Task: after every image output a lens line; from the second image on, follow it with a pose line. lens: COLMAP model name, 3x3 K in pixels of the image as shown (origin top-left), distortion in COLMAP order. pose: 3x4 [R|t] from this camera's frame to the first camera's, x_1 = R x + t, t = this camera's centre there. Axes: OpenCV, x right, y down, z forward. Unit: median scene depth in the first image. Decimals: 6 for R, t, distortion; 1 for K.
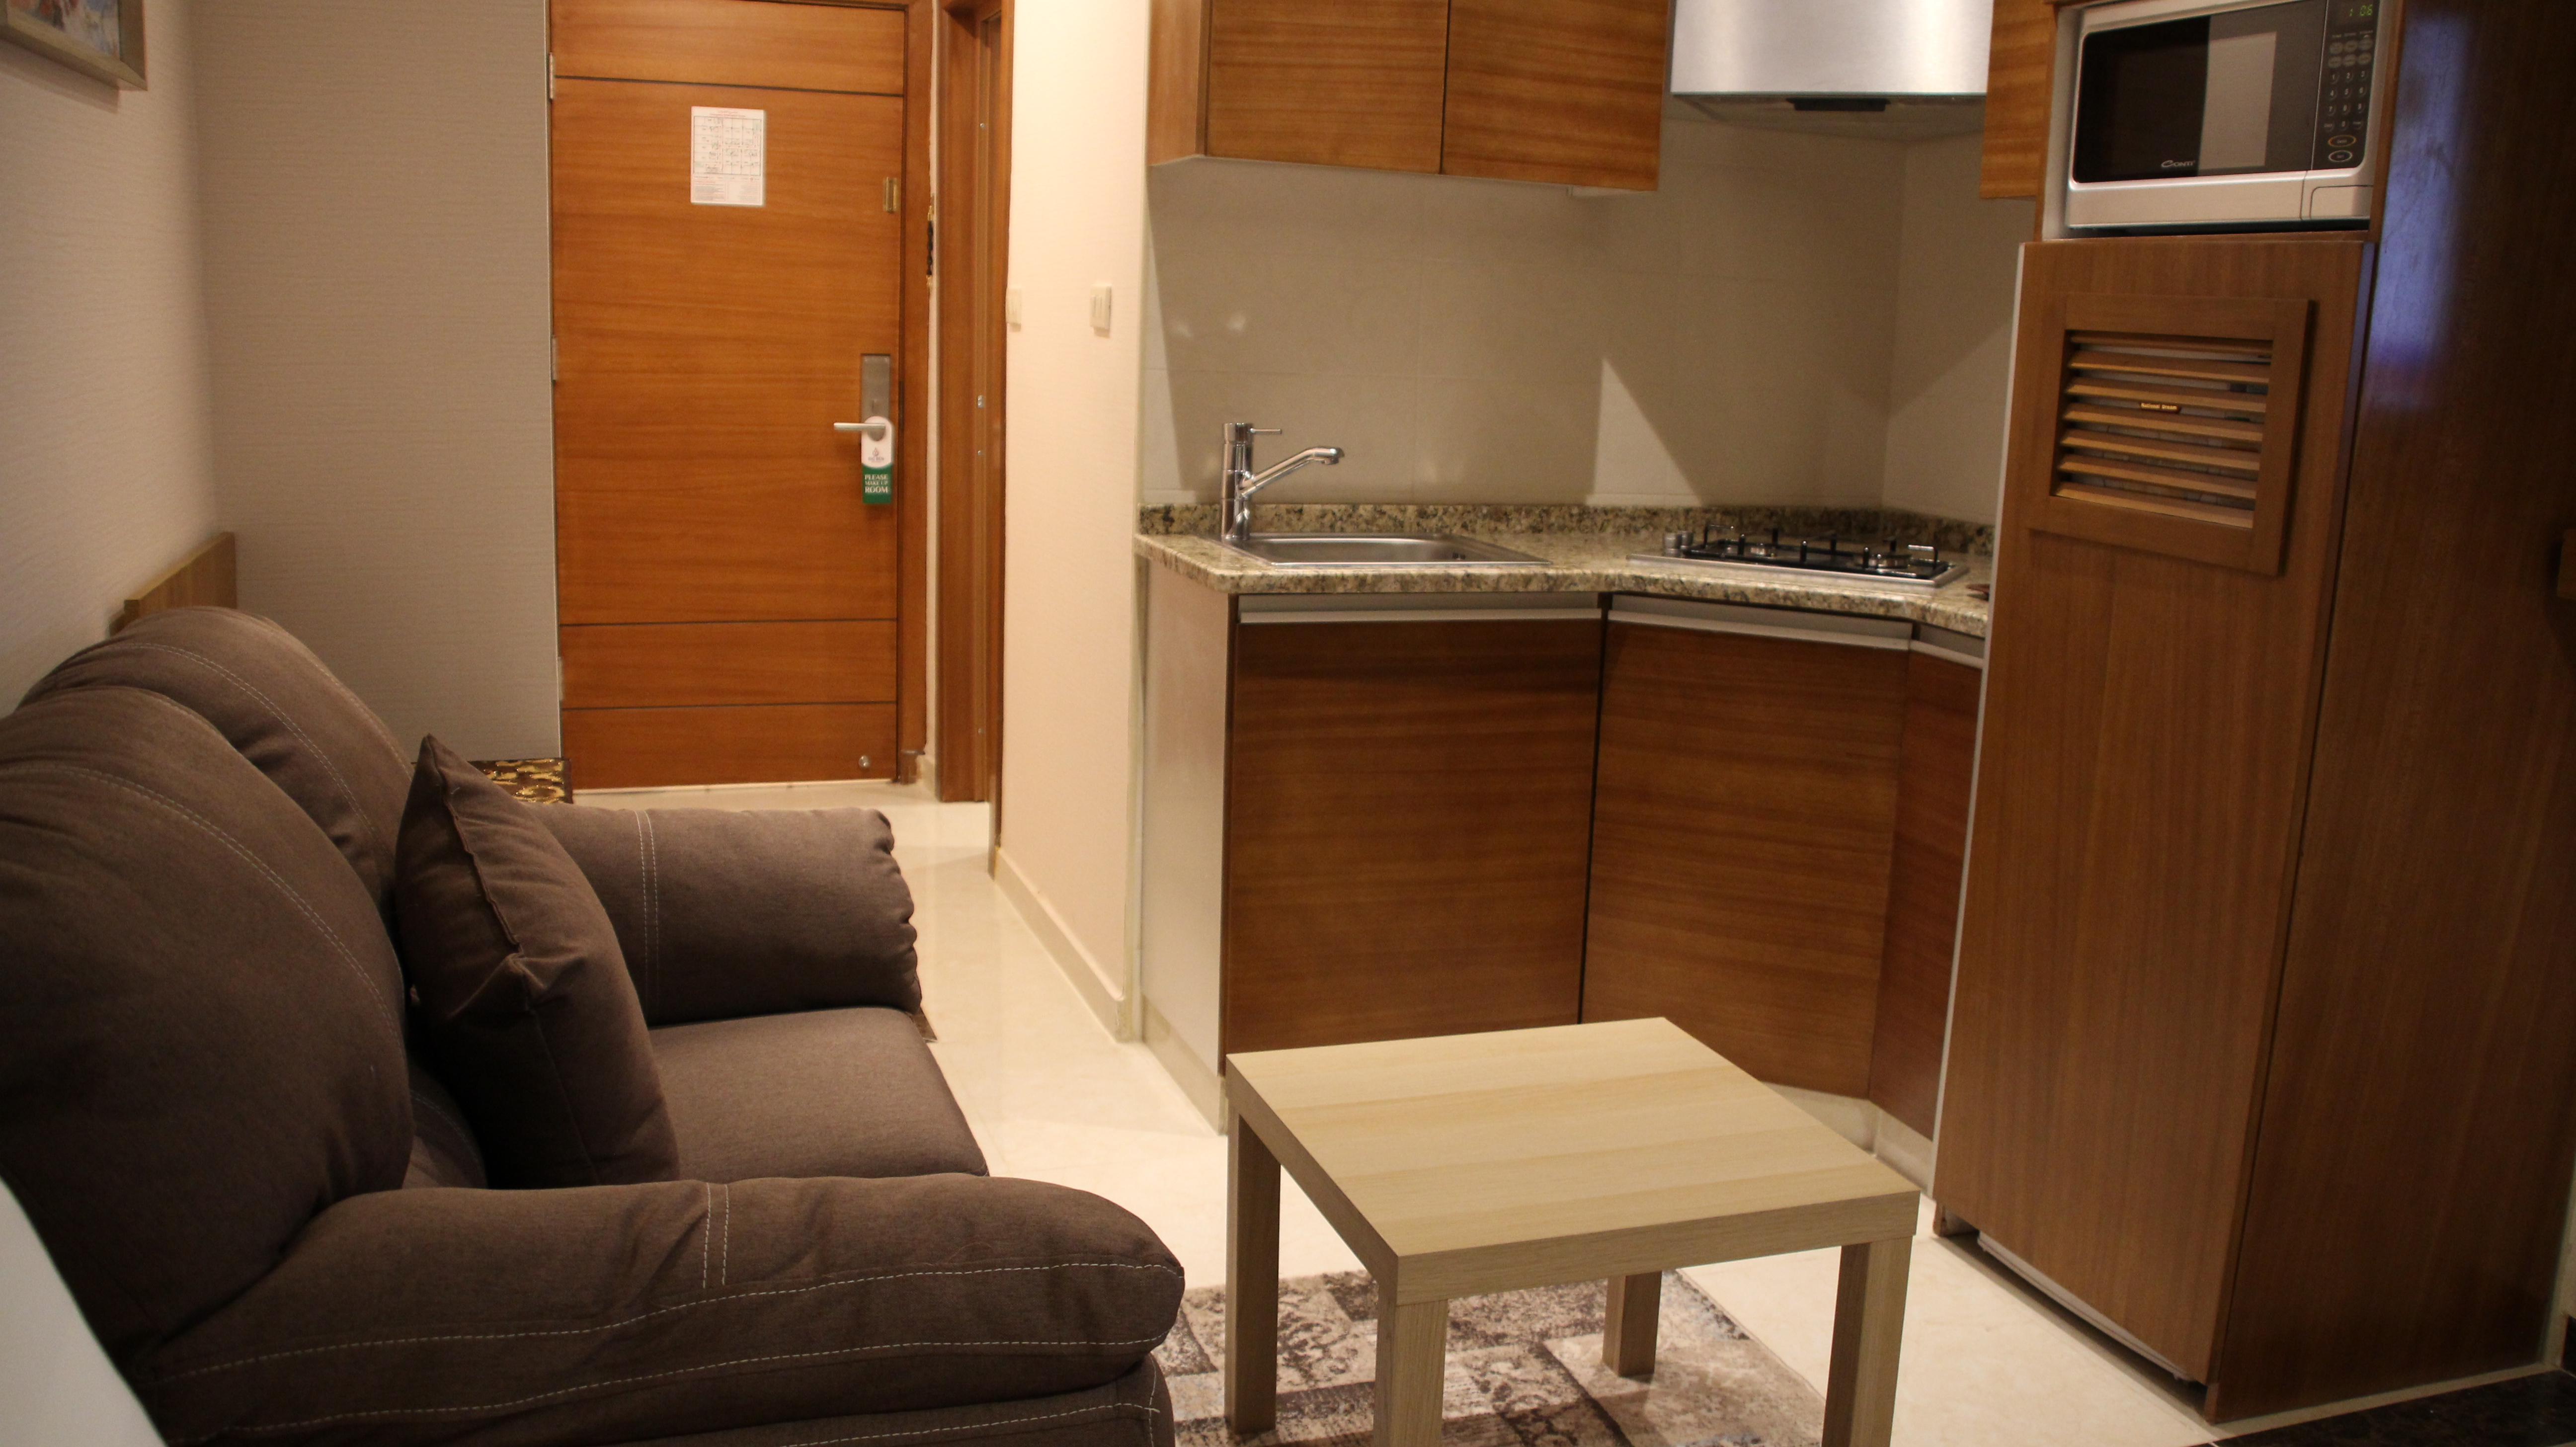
lens RADIAL K [[2153.1, 0, 1288.0], [0, 2153.1, 723.5], [0, 0, 1]] dist [-0.105578, 0.009658]
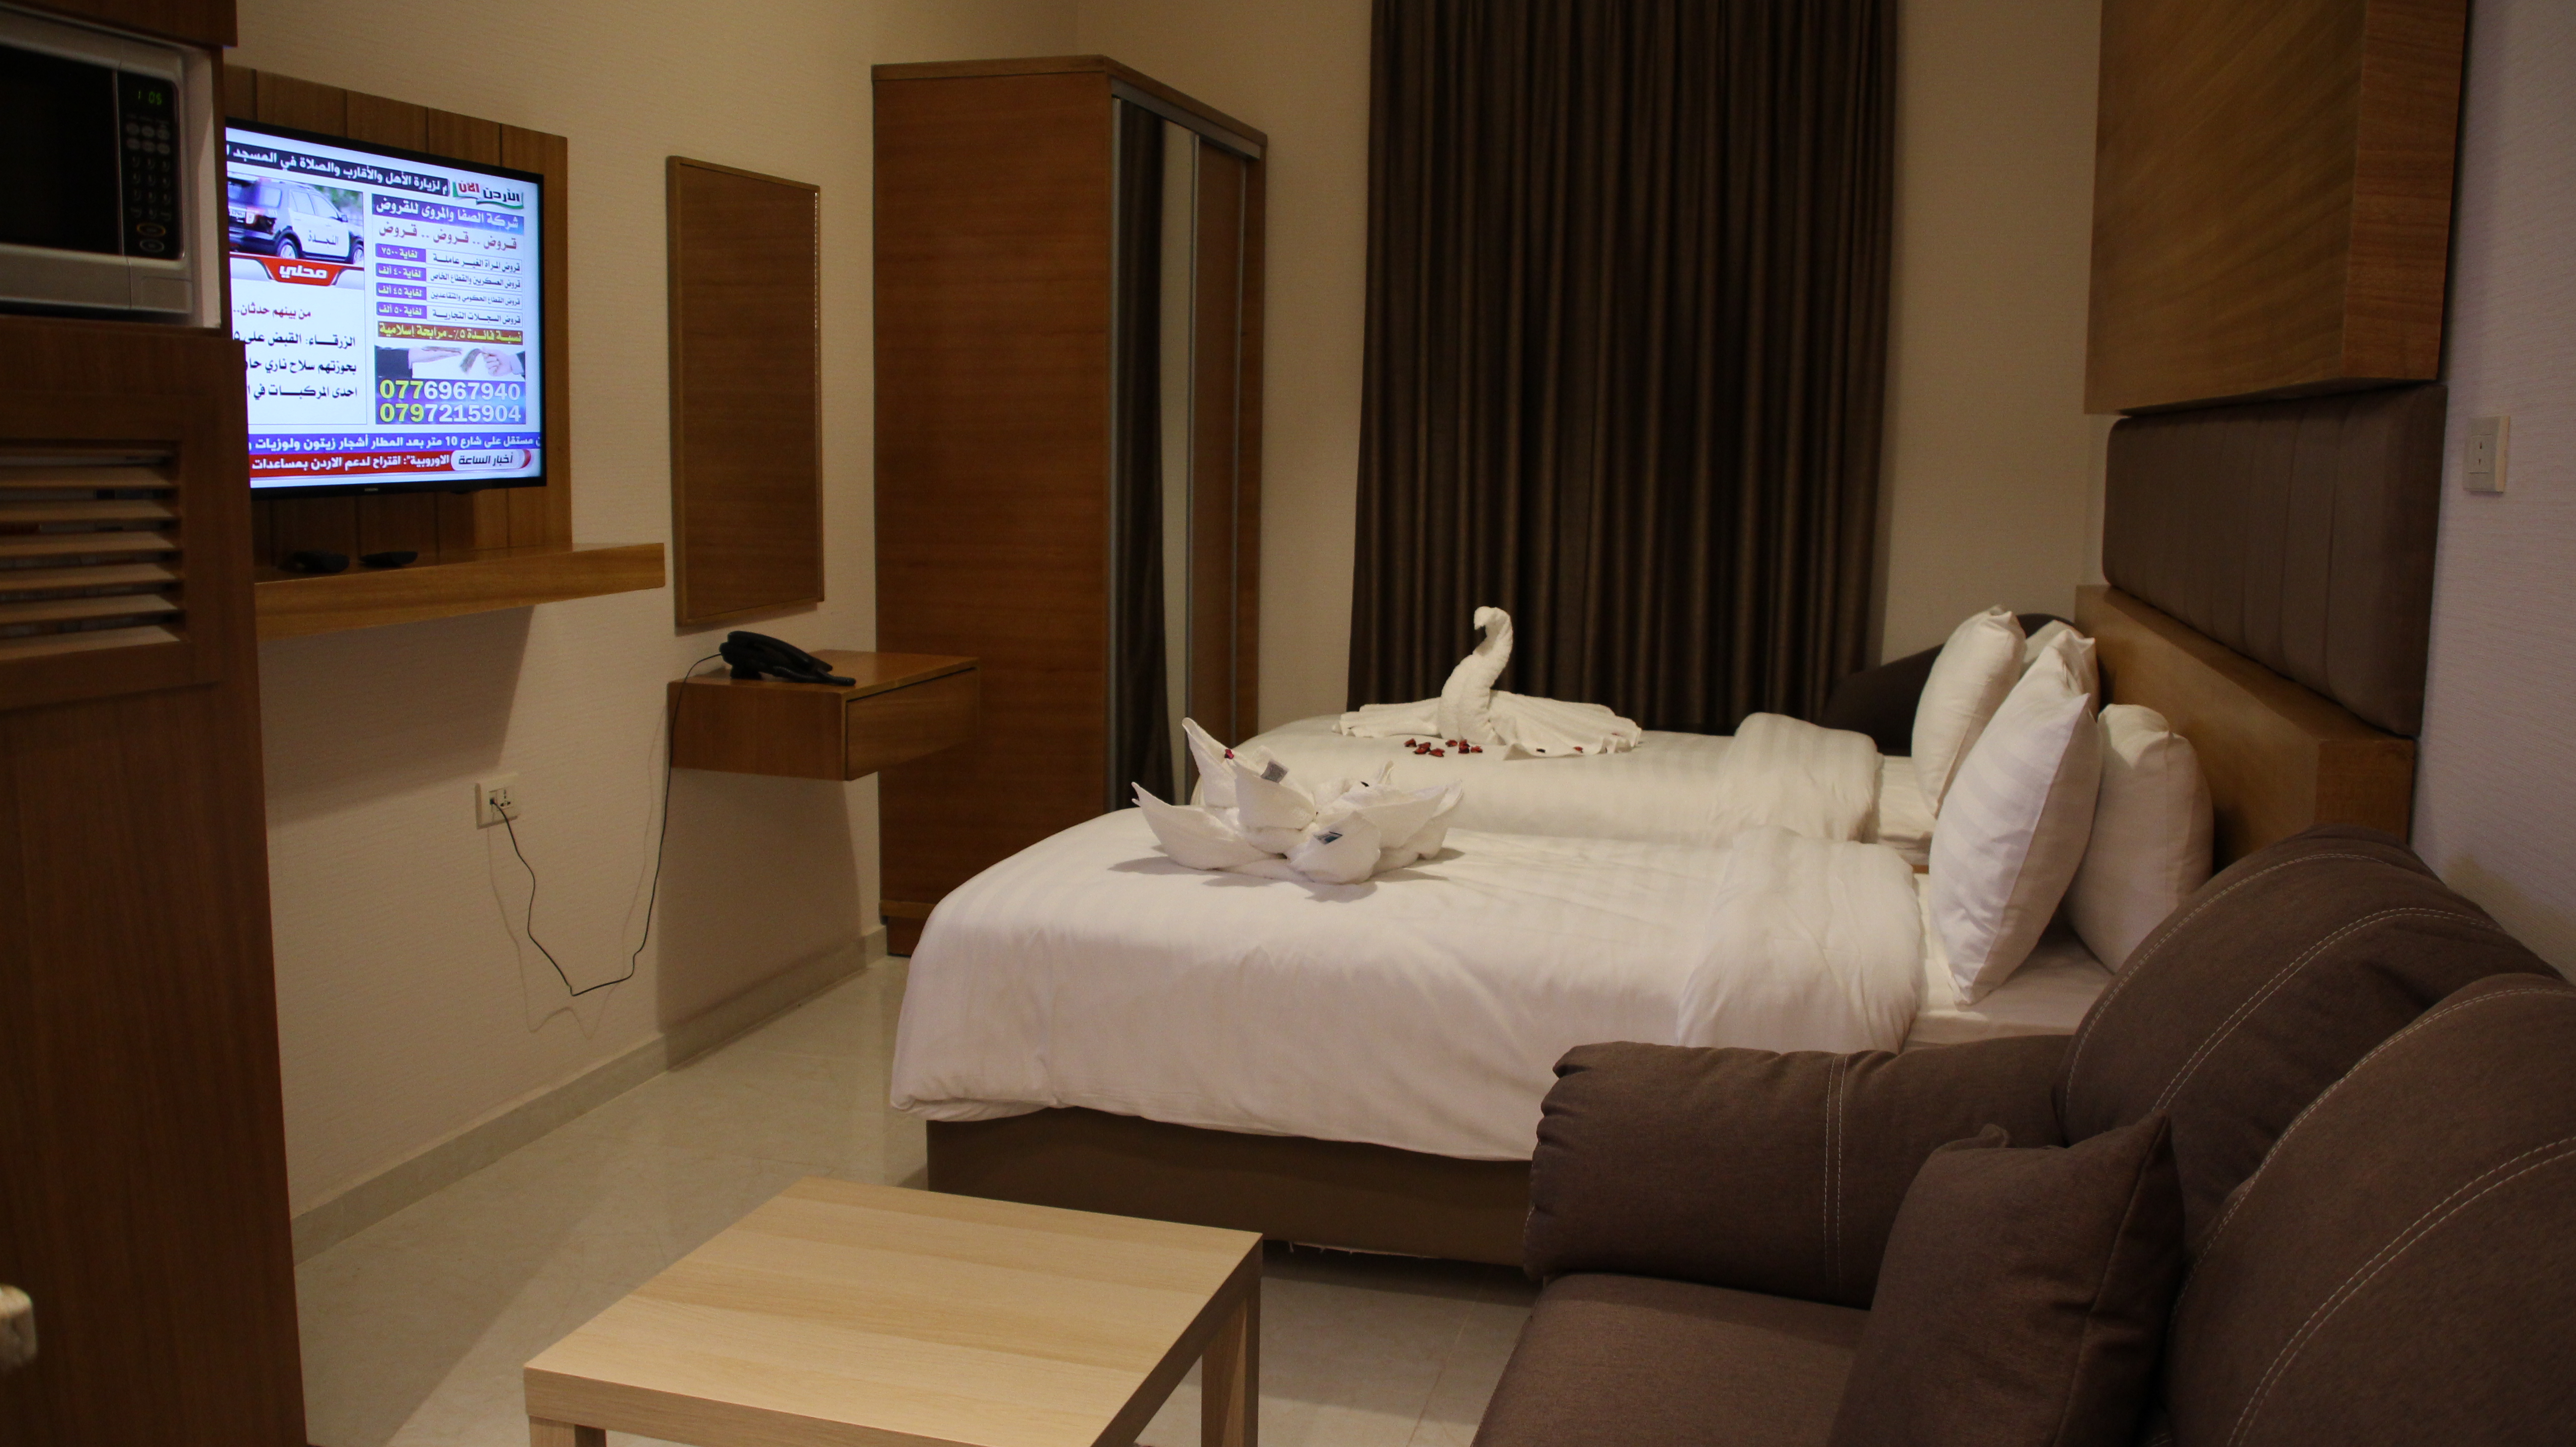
lens RADIAL K [[2153.1, 0, 1288.0], [0, 2153.1, 723.5], [0, 0, 1]] dist [-0.105578, 0.009658]
pose [[-0.828254, -0.127585, 0.545635, -0.476524], [0.053004, 0.951530, 0.302954, -0.324002], [-0.557840, 0.279844, -0.781346, 1.511104]]
